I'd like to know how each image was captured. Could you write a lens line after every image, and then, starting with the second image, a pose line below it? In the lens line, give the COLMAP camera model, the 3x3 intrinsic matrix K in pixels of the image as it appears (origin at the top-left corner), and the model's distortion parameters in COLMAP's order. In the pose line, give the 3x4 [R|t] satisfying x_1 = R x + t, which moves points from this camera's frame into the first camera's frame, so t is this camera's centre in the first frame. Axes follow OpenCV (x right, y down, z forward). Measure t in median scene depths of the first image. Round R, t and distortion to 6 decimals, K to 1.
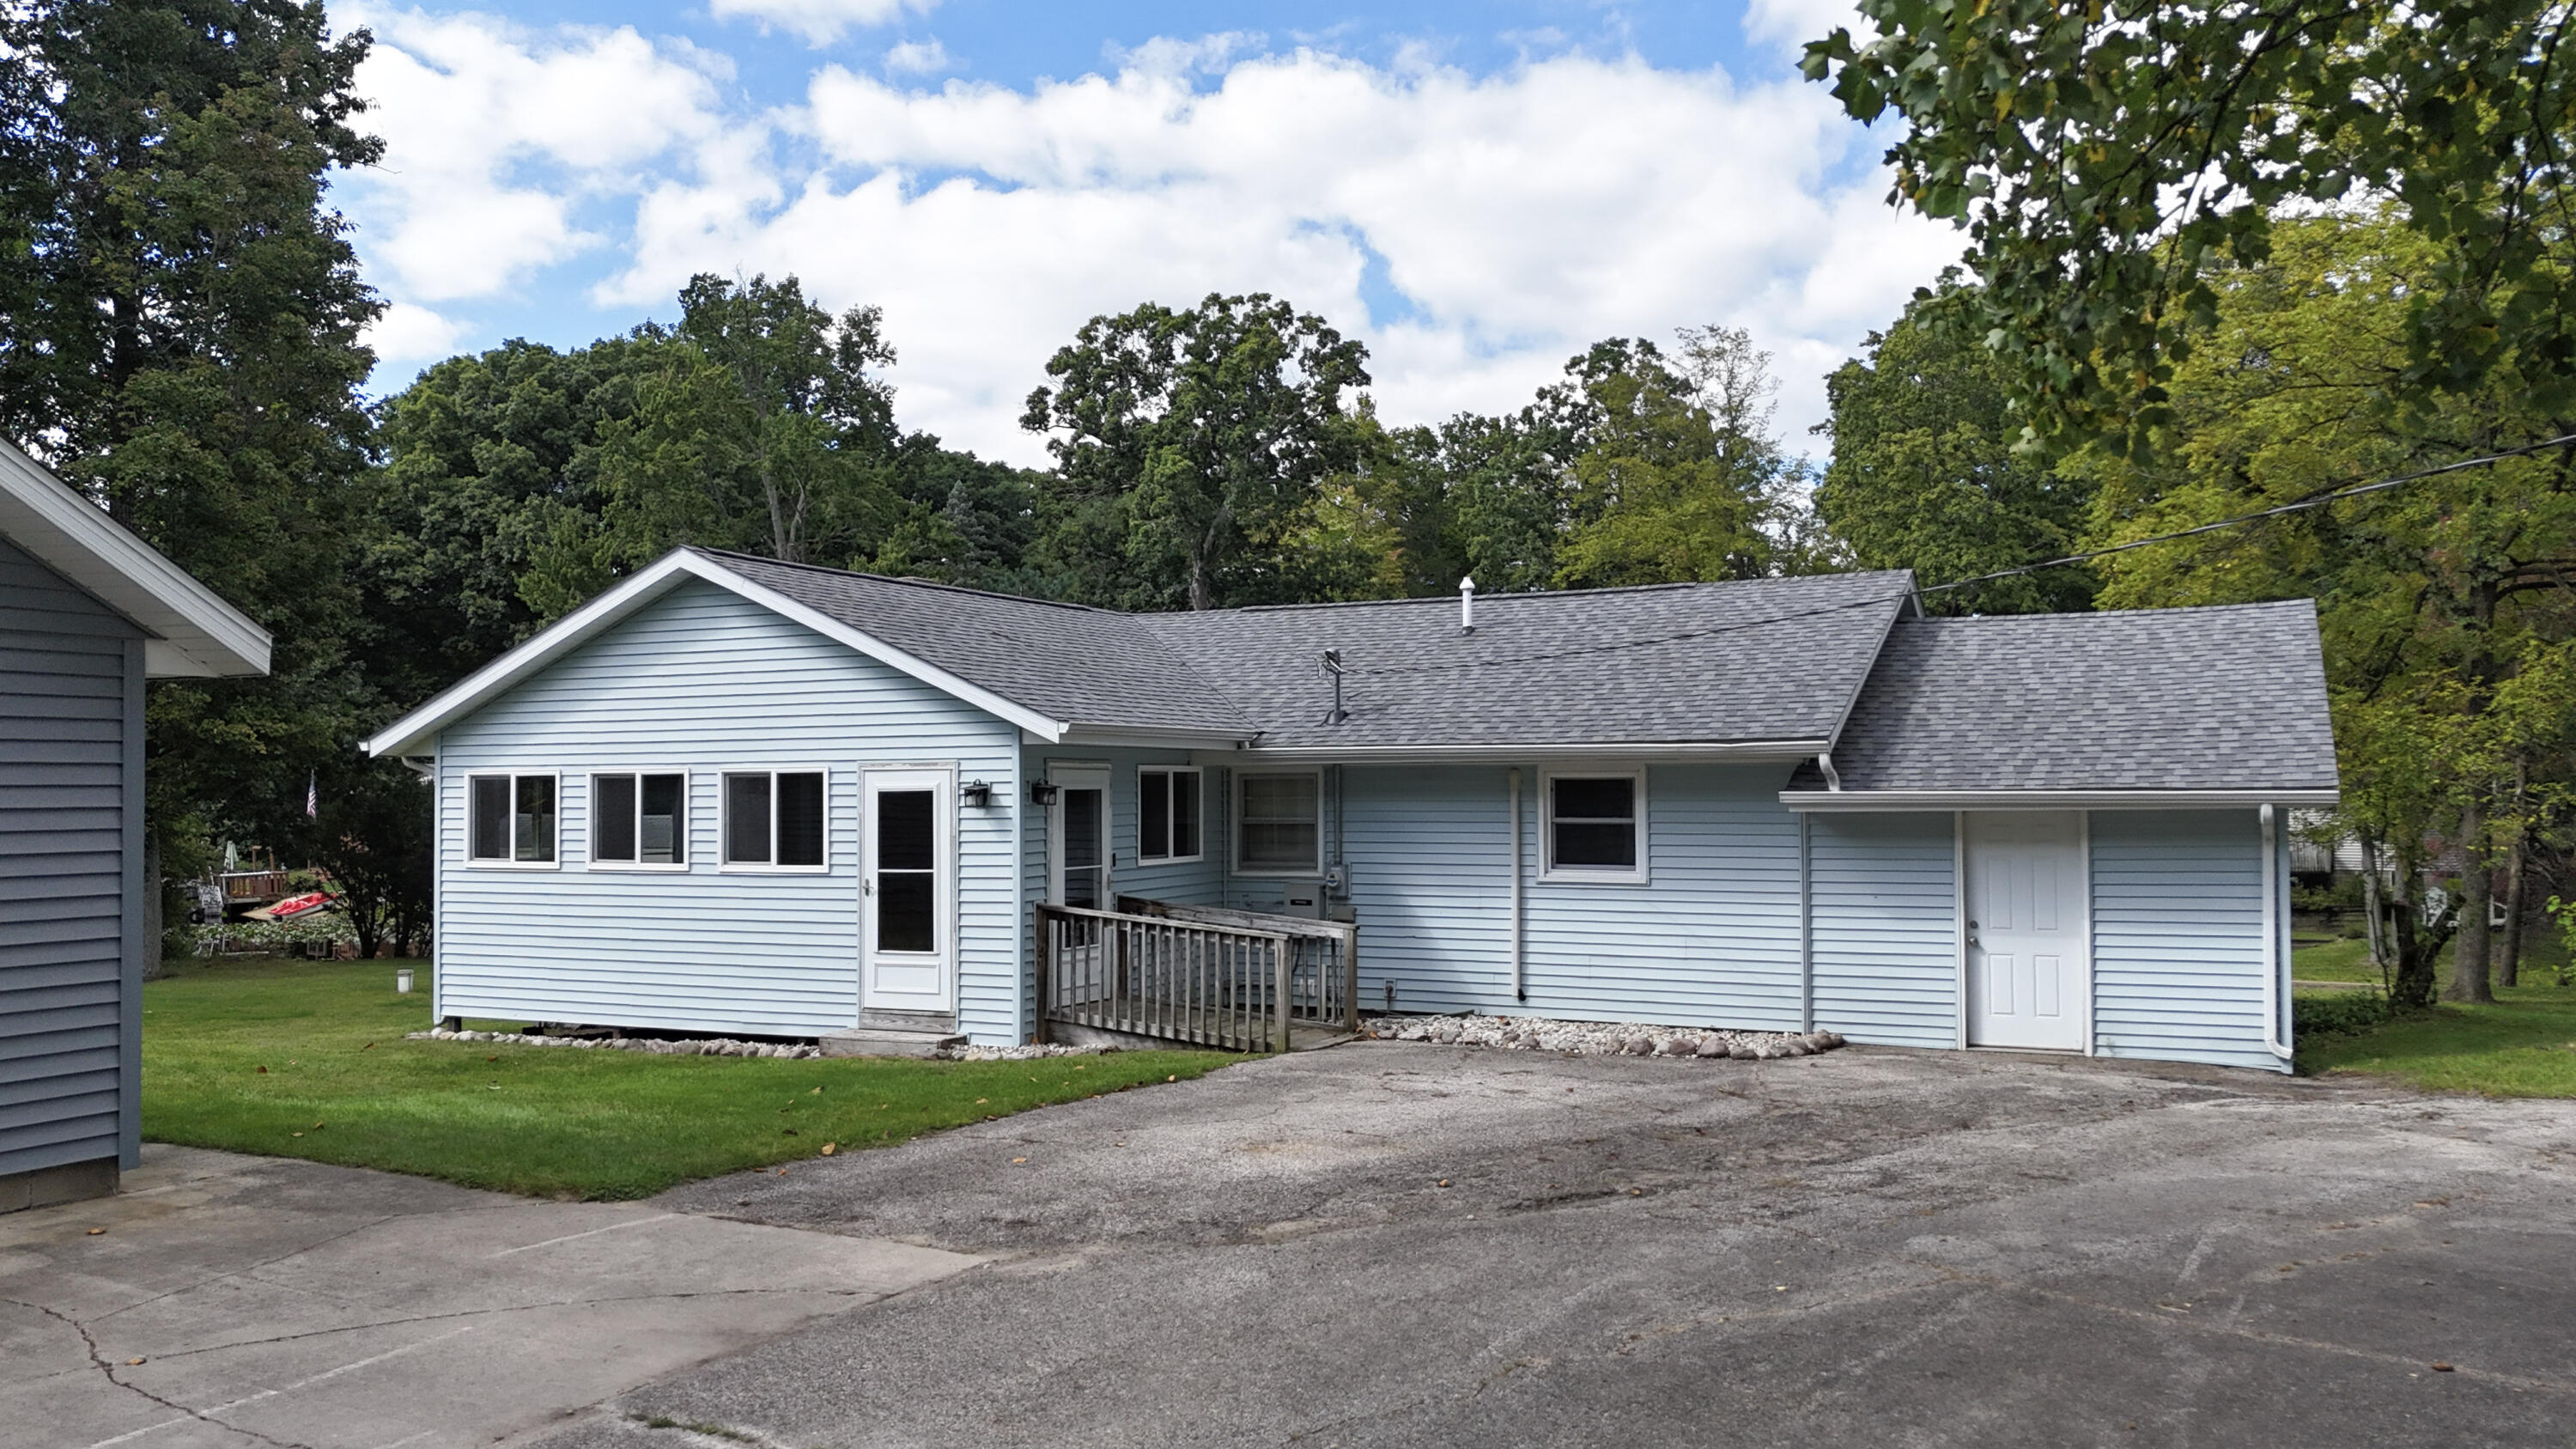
lens RADIAL K [[1862.1, 0, 1287.9], [0, 1862.1, 733.9], [0, 0, 1]] dist [0.050553, -0.053150]
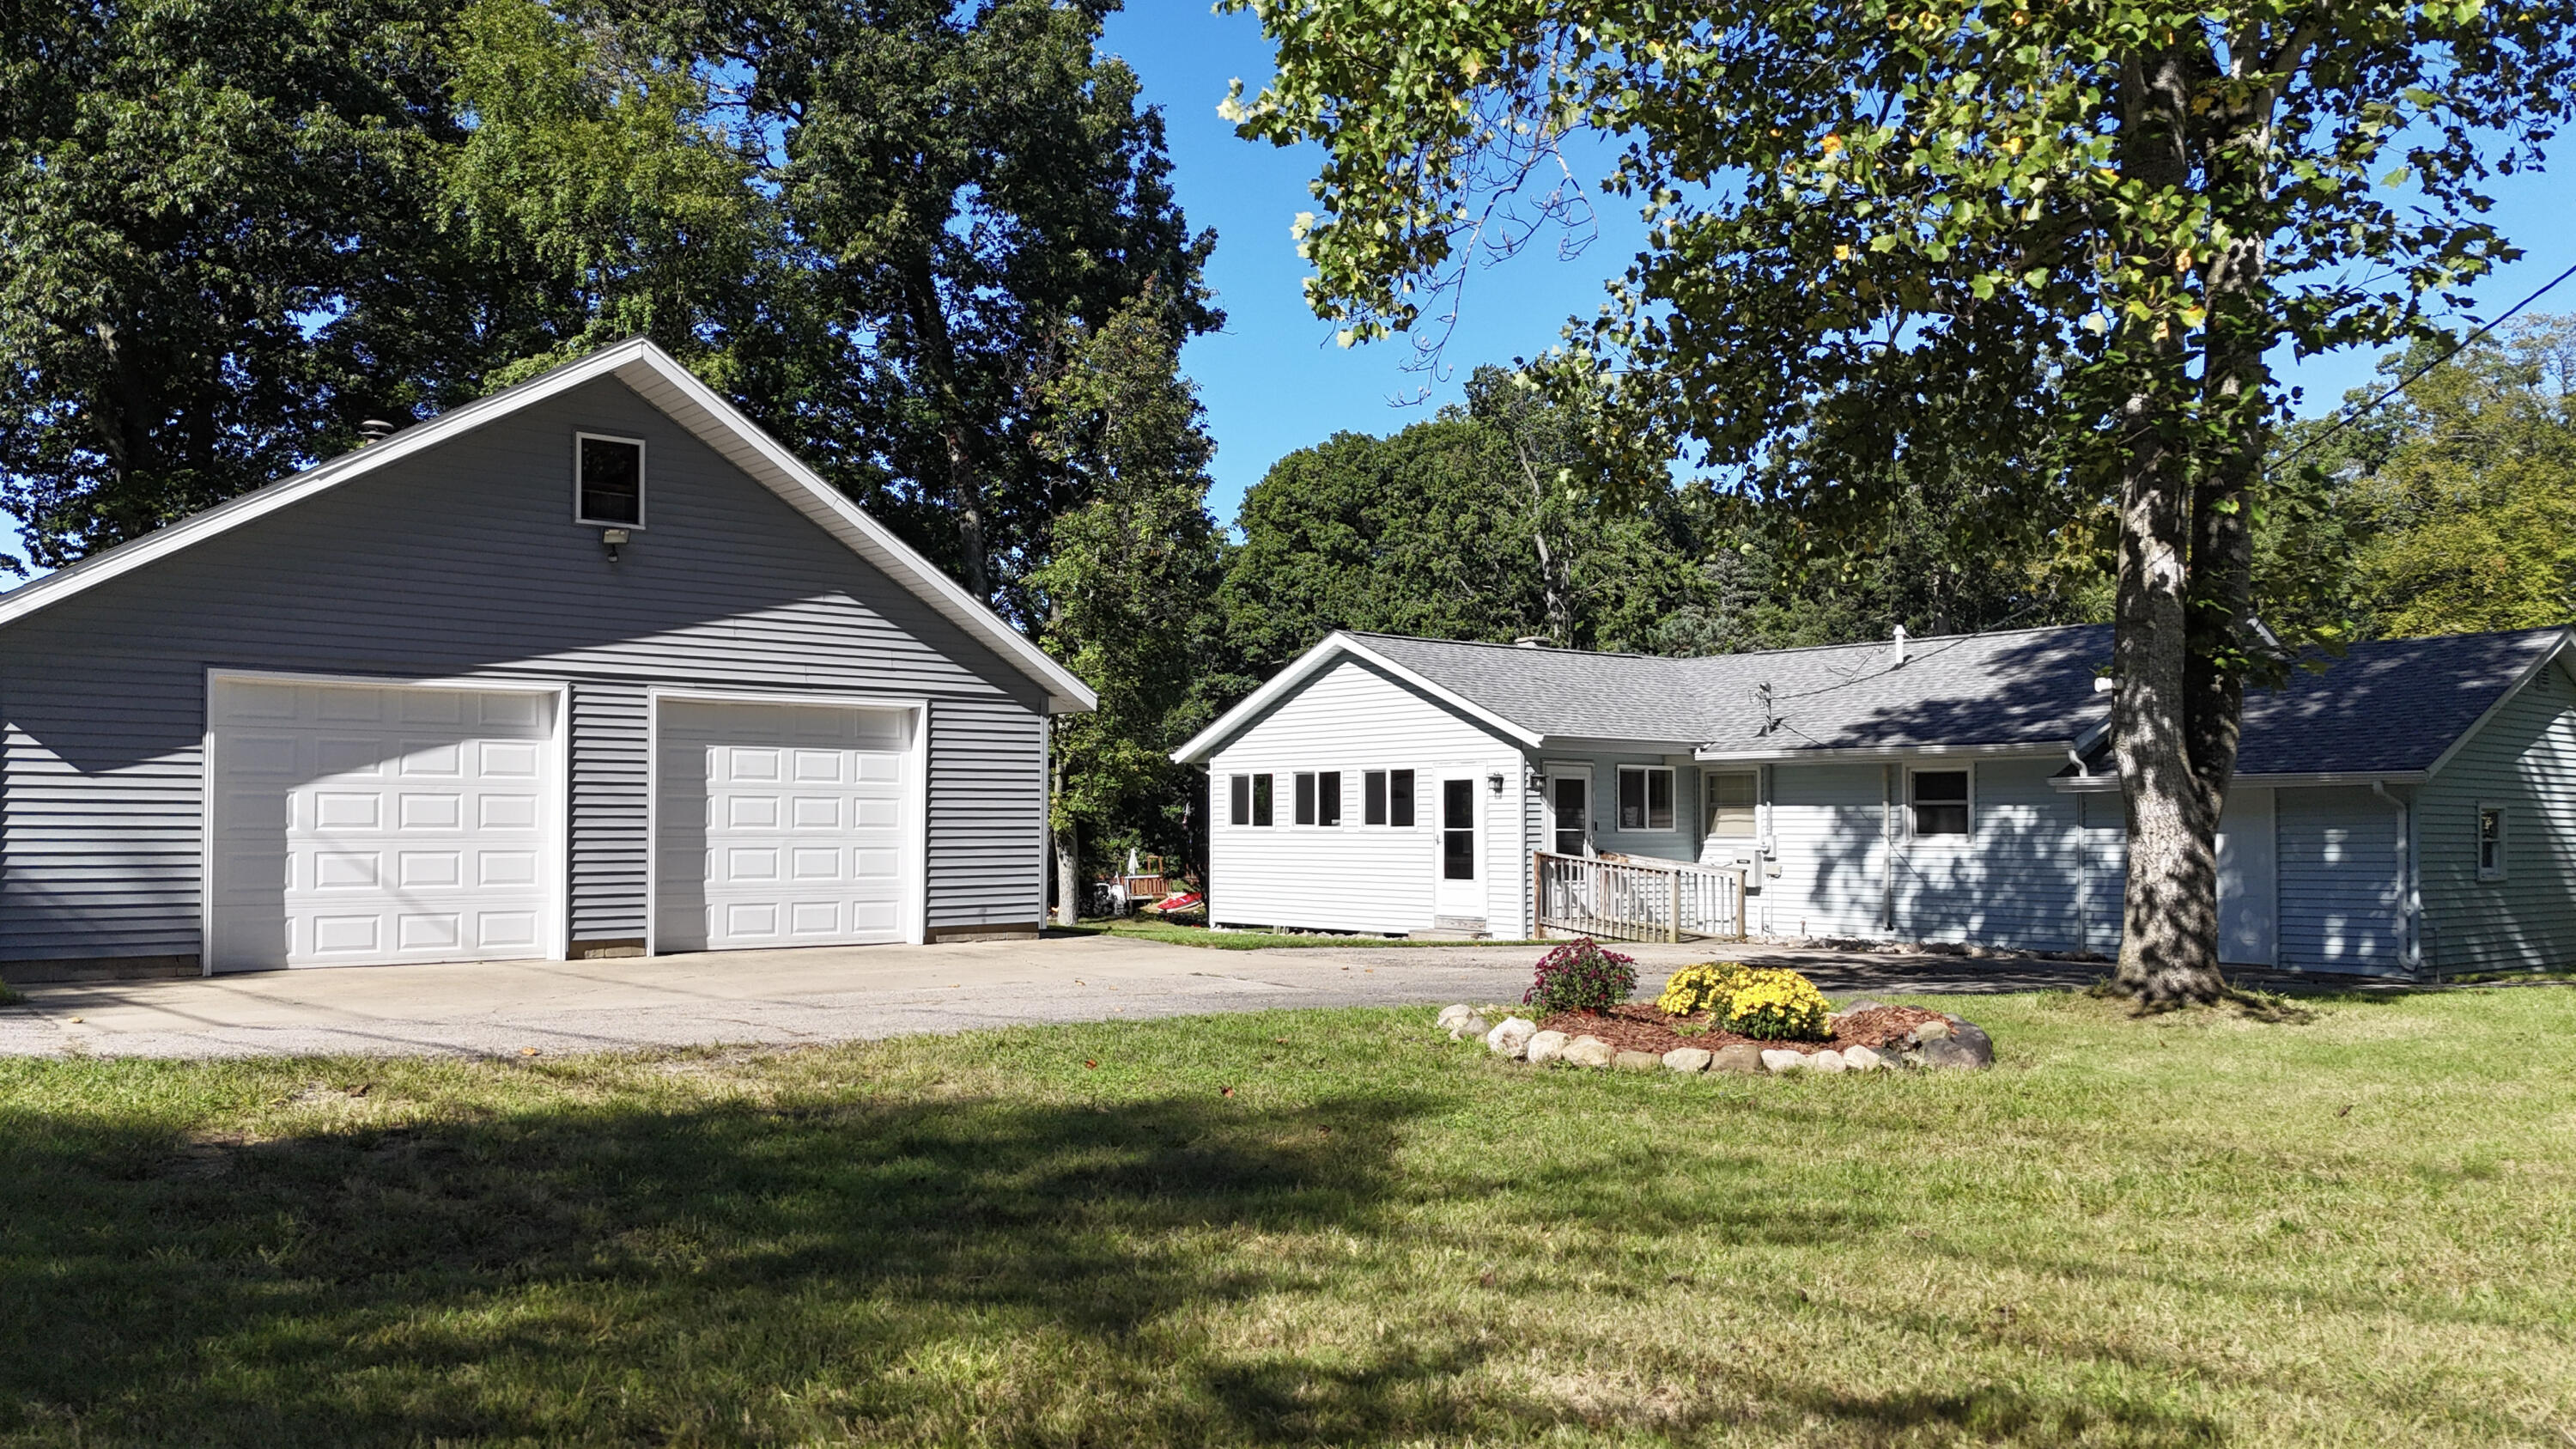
lens RADIAL K [[2185.8, 0, 1240.4], [0, 2185.8, 730.7], [0, 0, 1]] dist [0.244733, -0.999887]
pose [[0.887926, -0.015646, -0.459720, 0.454182], [0.004294, 0.999660, -0.025728, 0.033430], [0.459966, 0.020871, 0.887691, -0.692990]]
